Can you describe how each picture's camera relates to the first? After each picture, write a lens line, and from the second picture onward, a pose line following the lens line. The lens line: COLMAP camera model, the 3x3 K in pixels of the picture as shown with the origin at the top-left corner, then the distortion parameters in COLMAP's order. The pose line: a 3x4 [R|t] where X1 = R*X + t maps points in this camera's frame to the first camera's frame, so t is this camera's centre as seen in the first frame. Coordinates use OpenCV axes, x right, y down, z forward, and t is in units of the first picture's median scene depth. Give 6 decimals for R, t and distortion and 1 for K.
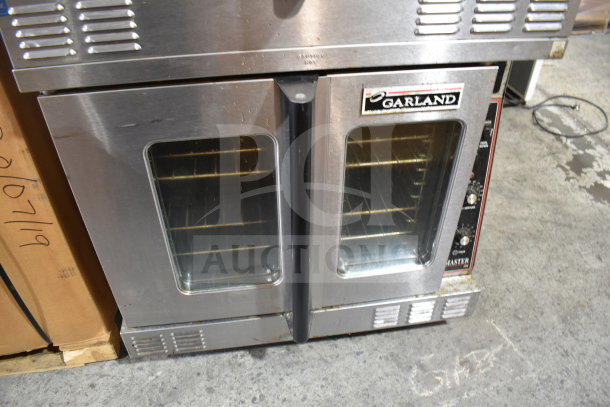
lens RADIAL K [[468.6, 0, 309.0], [0, 468.6, 201.1], [0, 0, 1]] dist [-0.099247, 0.015516]
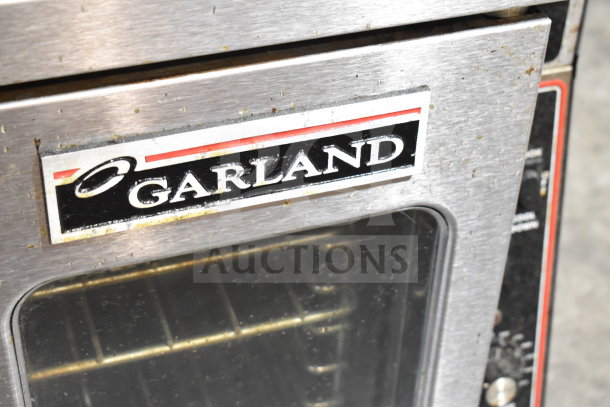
lens RADIAL K [[1137.7, 0, 303.9], [0, 1137.7, 204.7], [0, 0, 1]] dist [0.003685, 0.000000]
pose [[0.984850, -0.088442, 0.149157, 0.157157], [0.088009, 0.996074, 0.009517, -0.199474], [-0.149413, 0.003754, 0.988768, 0.349242]]
